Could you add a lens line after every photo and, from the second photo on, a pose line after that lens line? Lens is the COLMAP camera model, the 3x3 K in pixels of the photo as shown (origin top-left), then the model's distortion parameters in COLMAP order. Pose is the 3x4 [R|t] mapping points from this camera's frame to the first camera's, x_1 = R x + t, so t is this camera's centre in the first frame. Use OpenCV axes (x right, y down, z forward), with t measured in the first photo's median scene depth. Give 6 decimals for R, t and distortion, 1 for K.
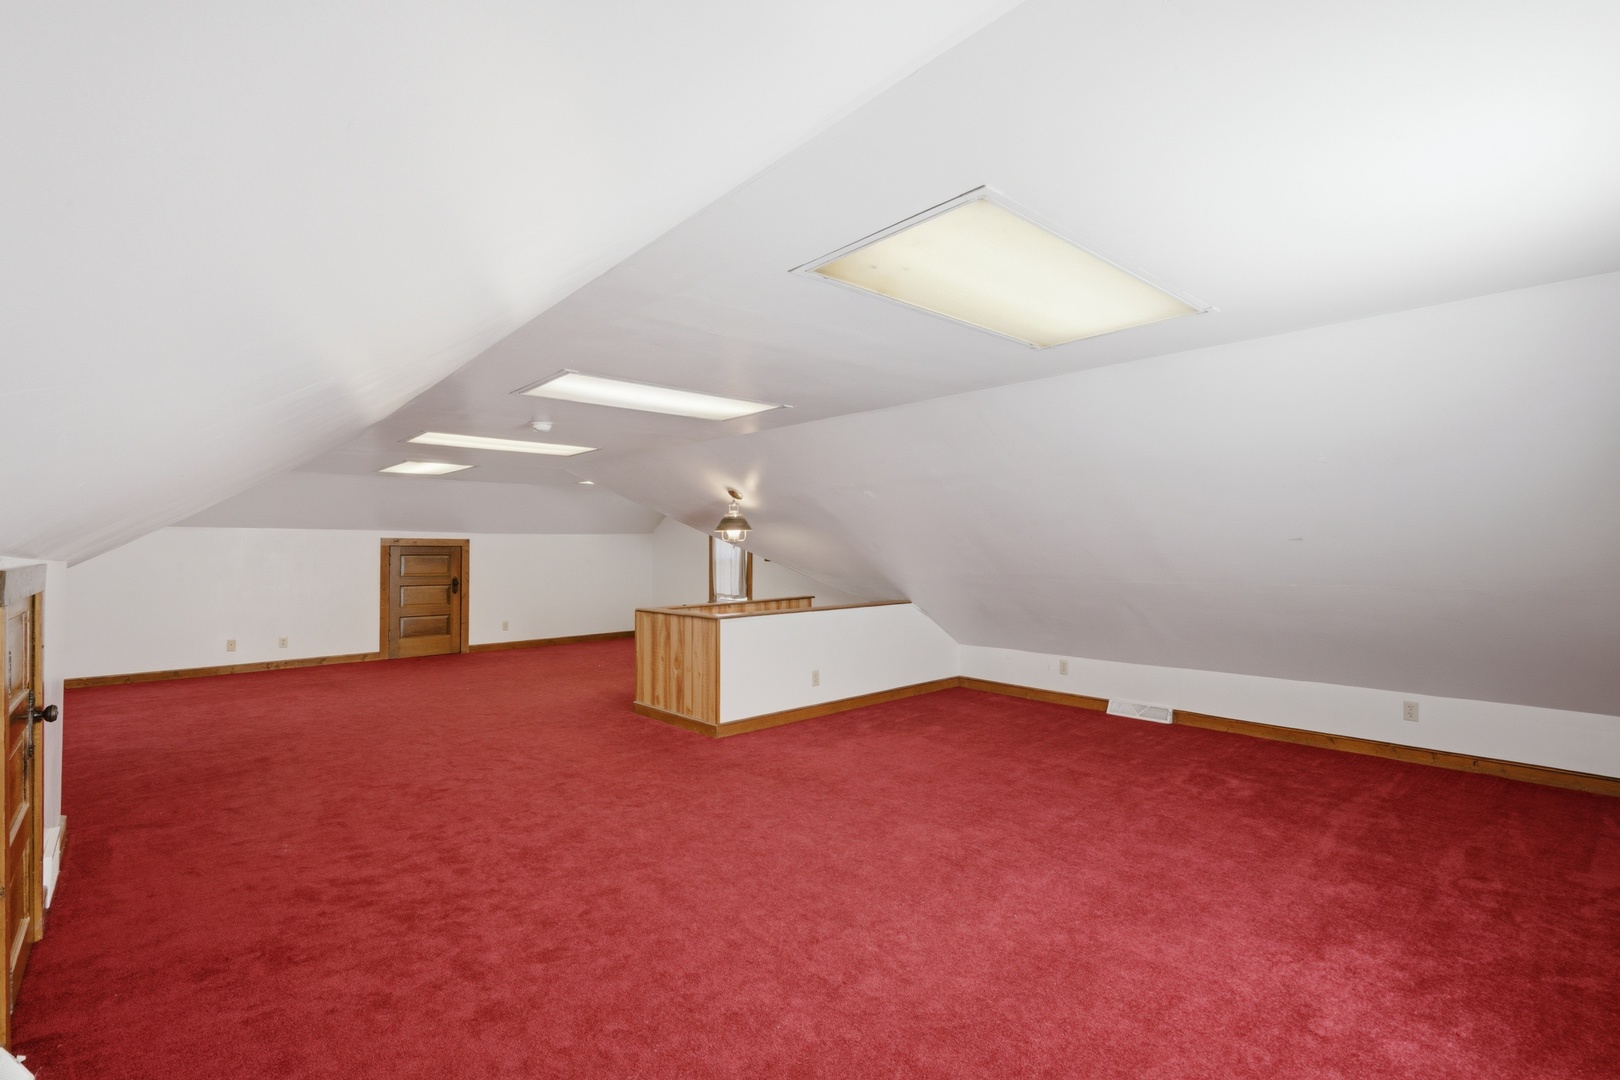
lens RADIAL K [[730.0, 0, 810.1], [0, 730.0, 539.7], [0, 0, 1]] dist [0.004475, 0.000168]
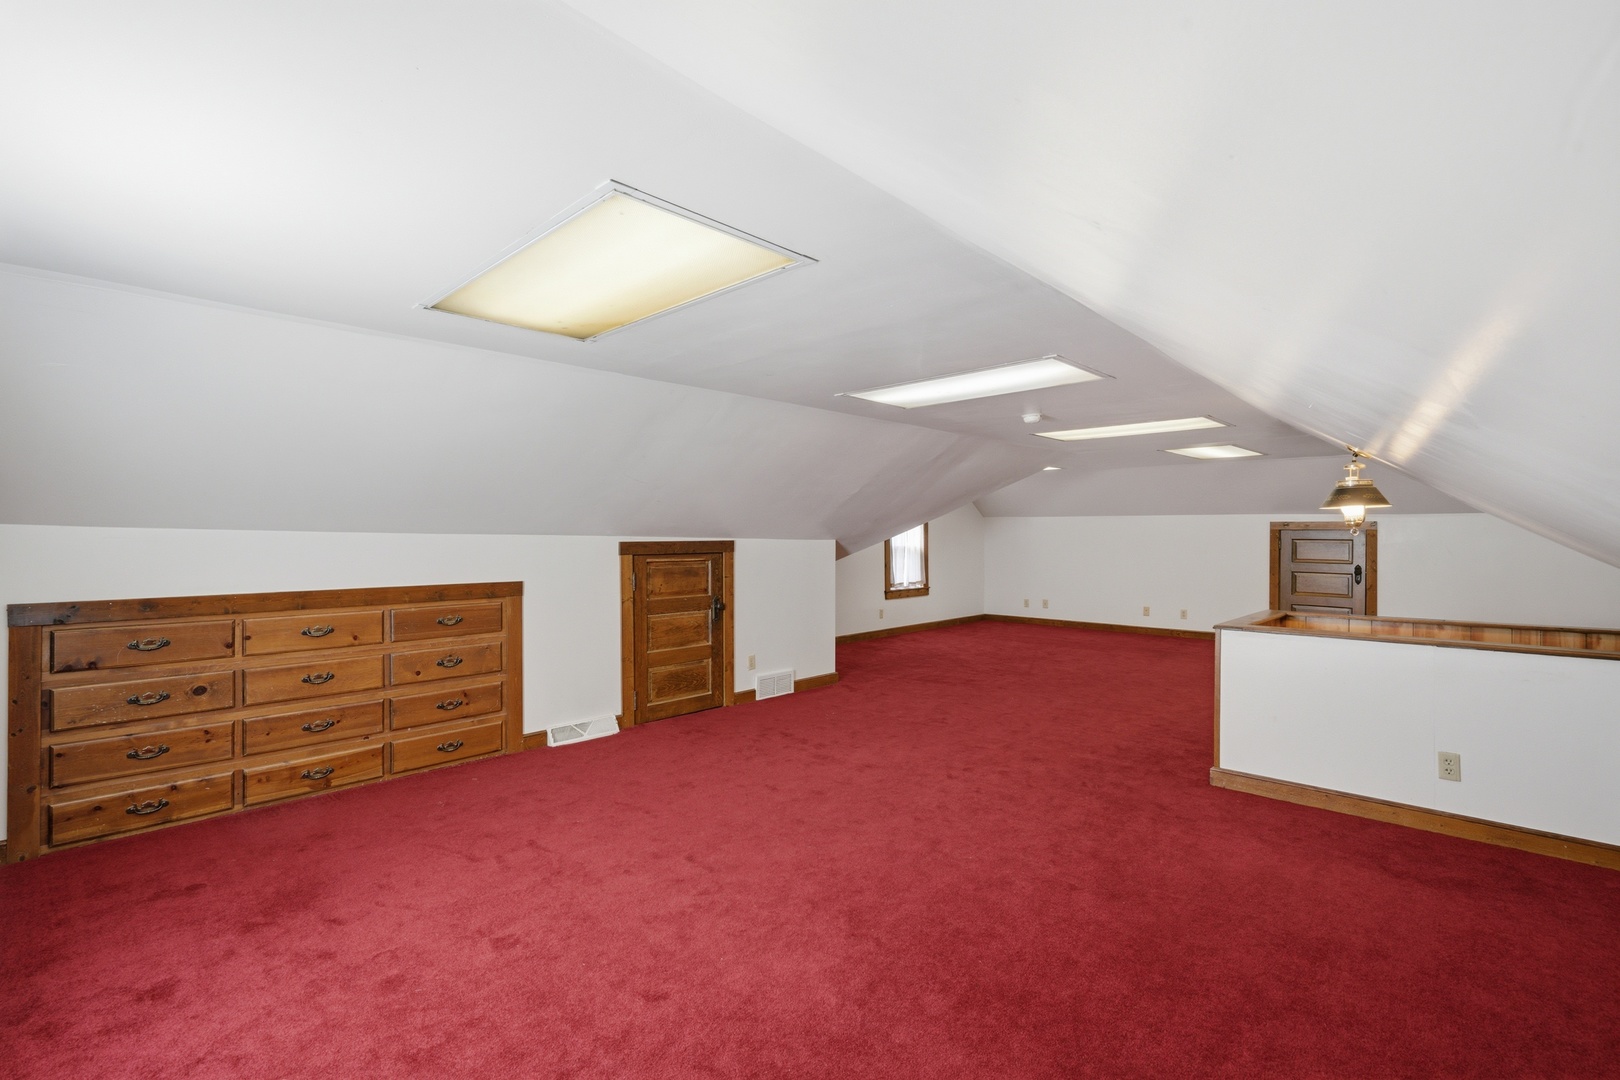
lens RADIAL K [[730.0, 0, 809.7], [0, 730.0, 545.5], [0, 0, 1]] dist [0.004475, 0.000168]
pose [[0.027332, 0.011248, -0.999563, 0.533898], [0.027373, 0.999553, 0.011996, 0.000751], [0.999252, -0.027689, 0.027012, 0.487519]]
